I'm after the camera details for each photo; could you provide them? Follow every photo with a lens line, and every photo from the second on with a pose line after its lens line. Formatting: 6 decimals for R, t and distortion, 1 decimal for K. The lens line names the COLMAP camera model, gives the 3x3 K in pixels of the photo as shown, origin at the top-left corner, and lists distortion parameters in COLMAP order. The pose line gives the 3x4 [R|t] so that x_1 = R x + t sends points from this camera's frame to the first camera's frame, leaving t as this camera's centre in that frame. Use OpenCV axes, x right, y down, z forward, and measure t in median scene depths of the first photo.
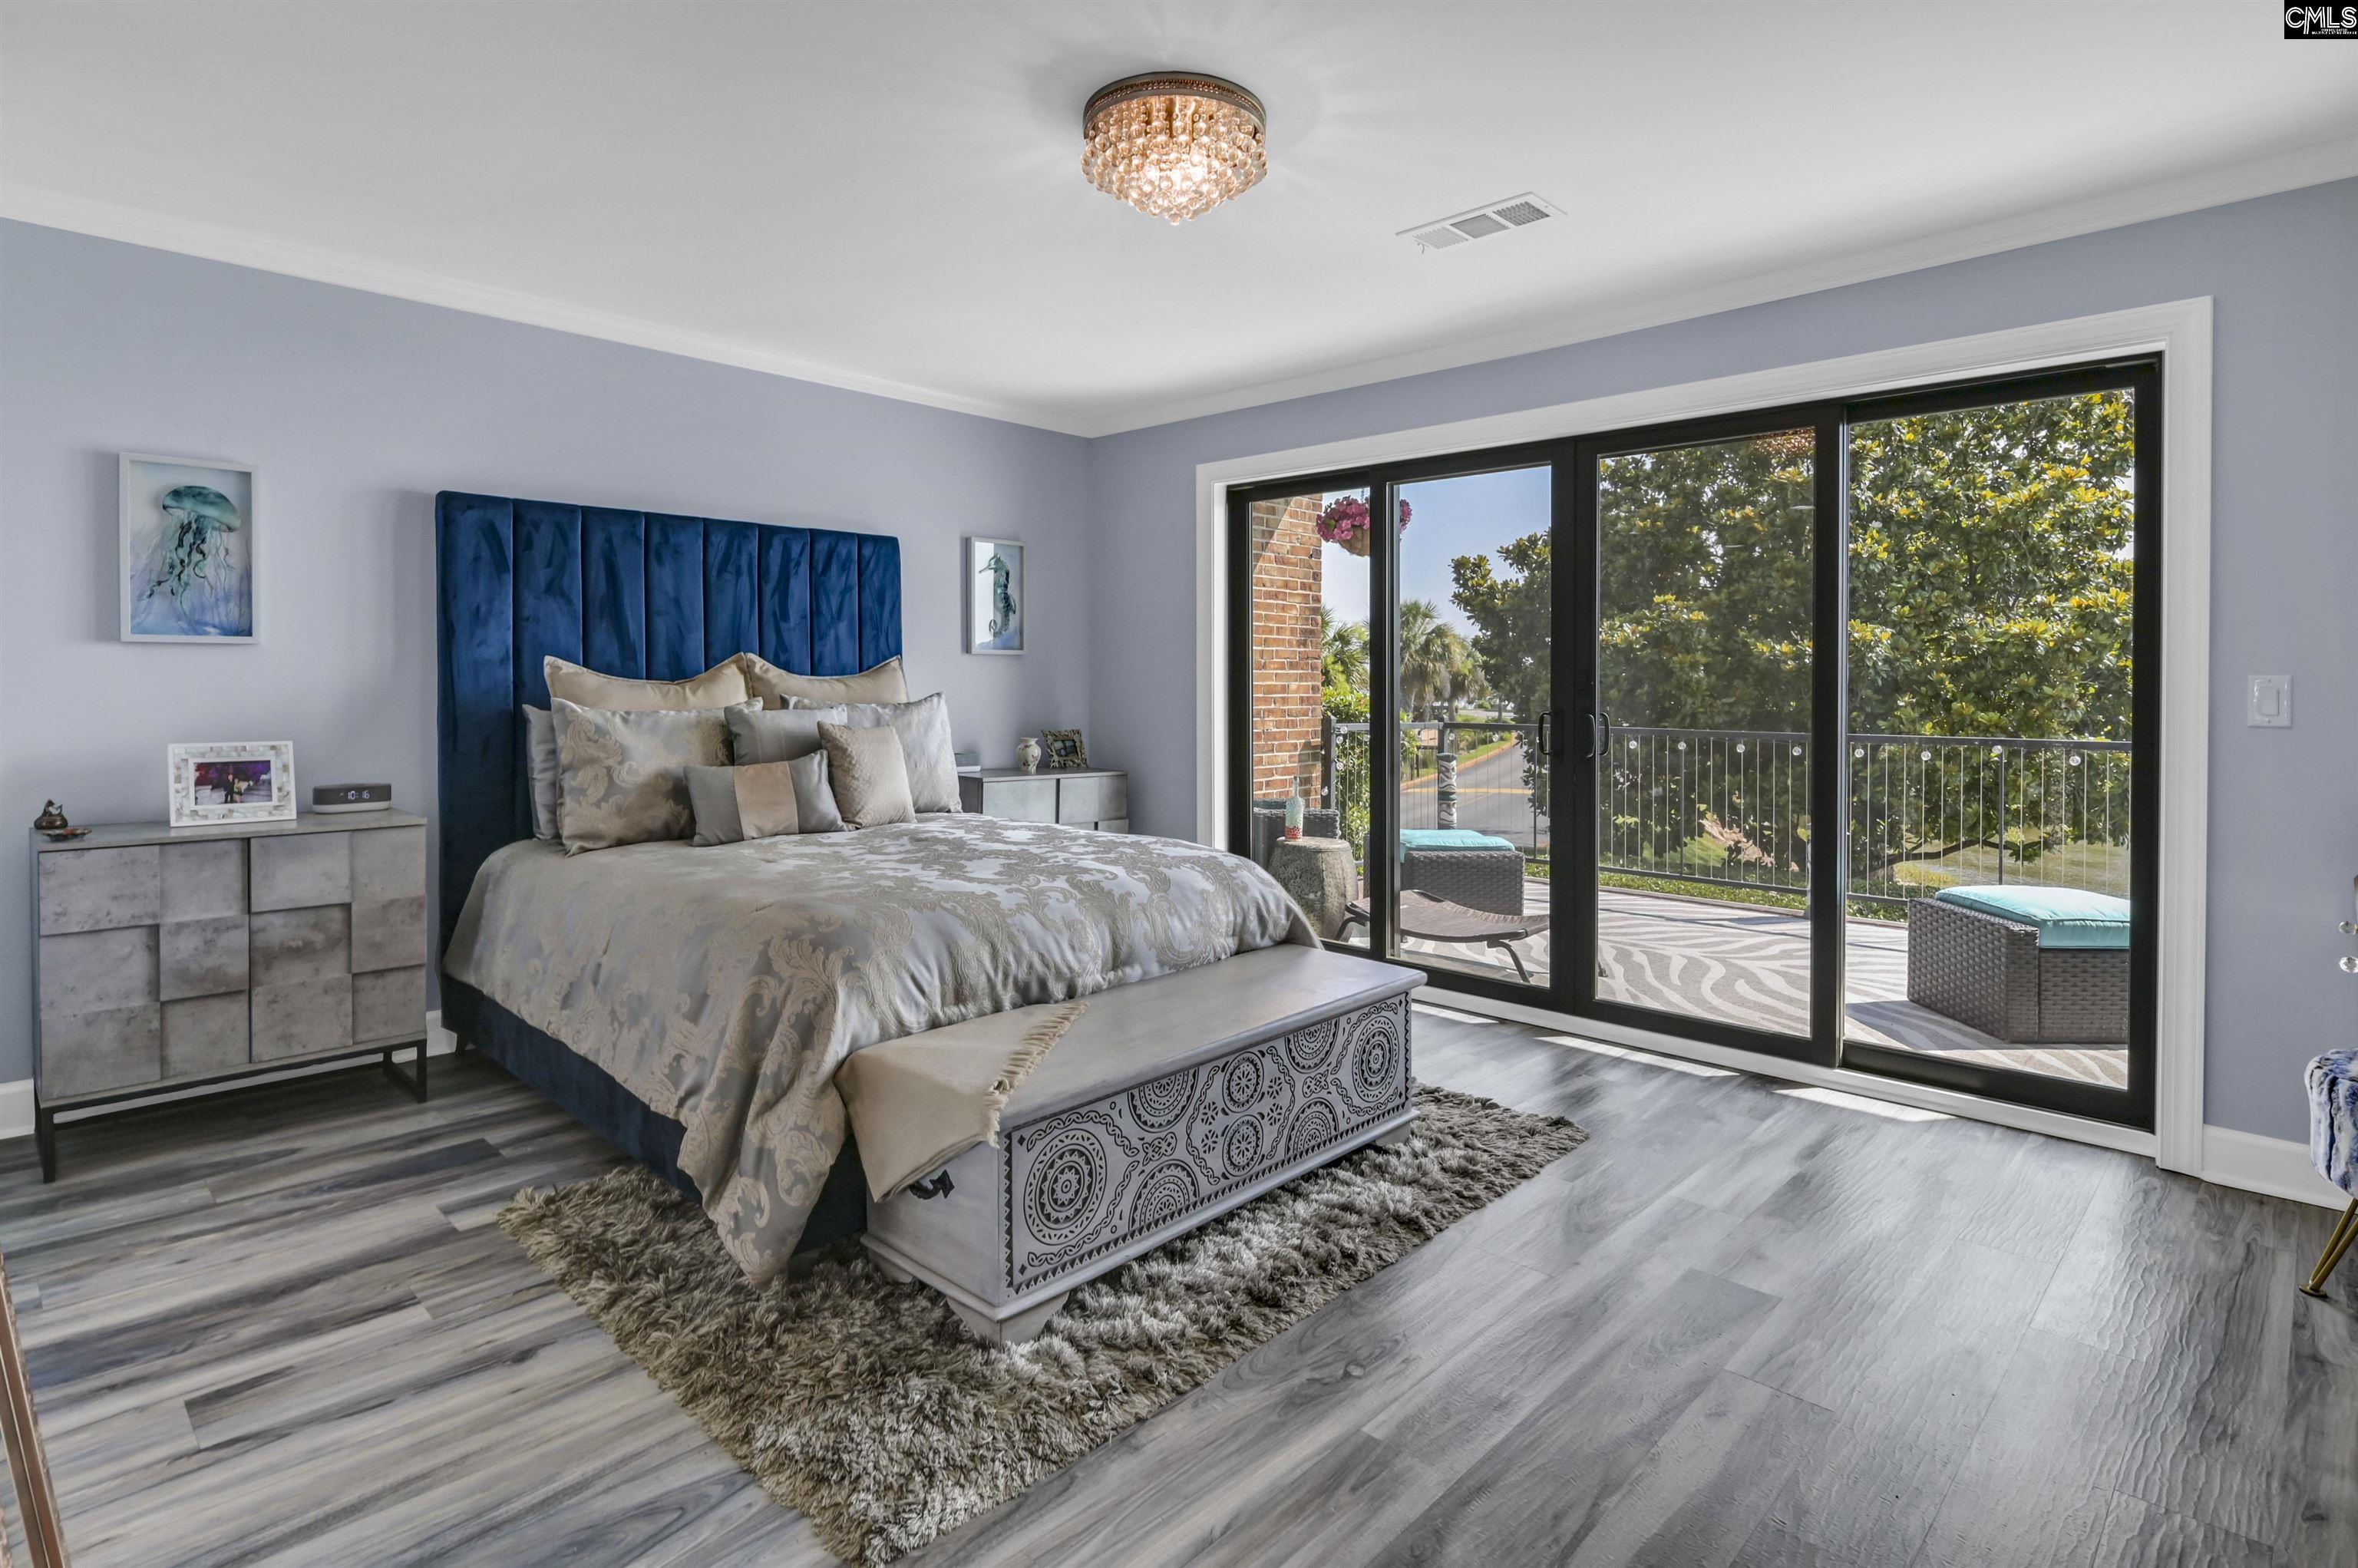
lens RADIAL K [[1223.6, 0, 1175.8], [0, 1223.6, 679.4], [0, 0, 1]] dist [-0.001872, -0.000584]
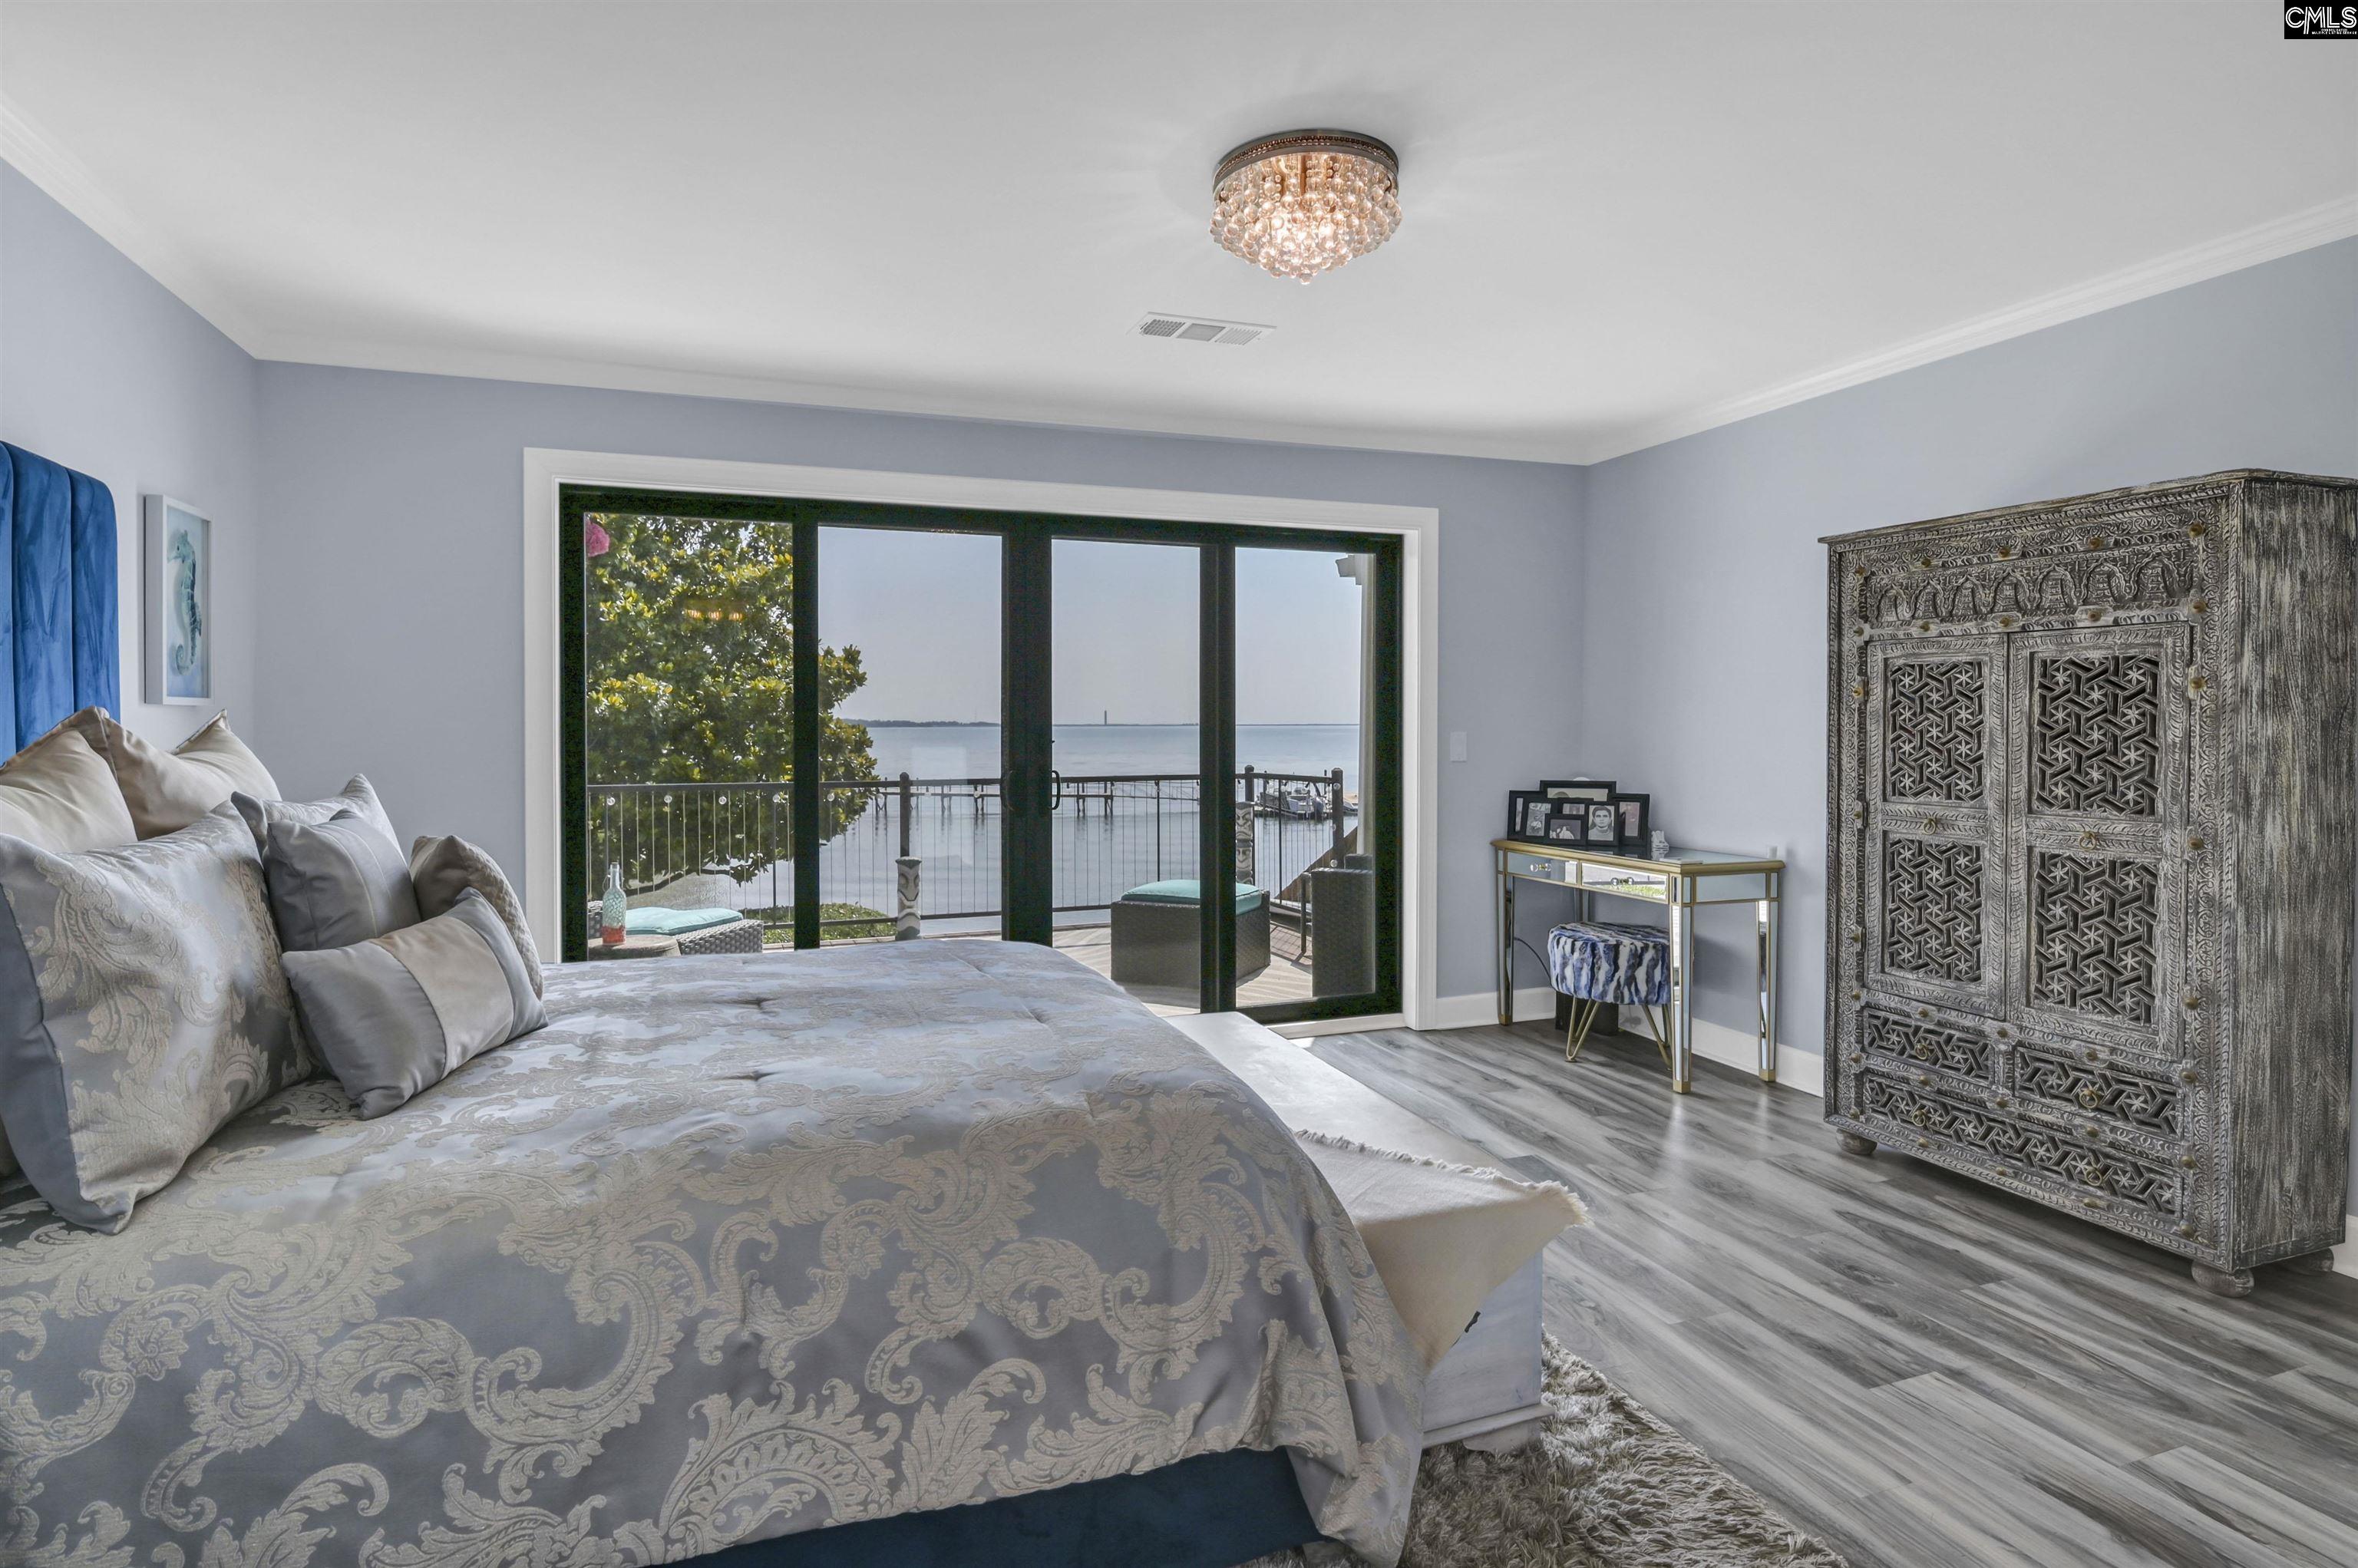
lens RADIAL K [[1183.4, 0, 1174.7], [0, 1183.4, 736.8], [0, 0, 1]] dist [-0.001062, -0.000144]
pose [[0.437607, -0.013199, 0.899069, -0.605441], [0.004304, 0.999912, 0.012584, -0.015291], [-0.899156, -0.001637, 0.437625, 0.463765]]
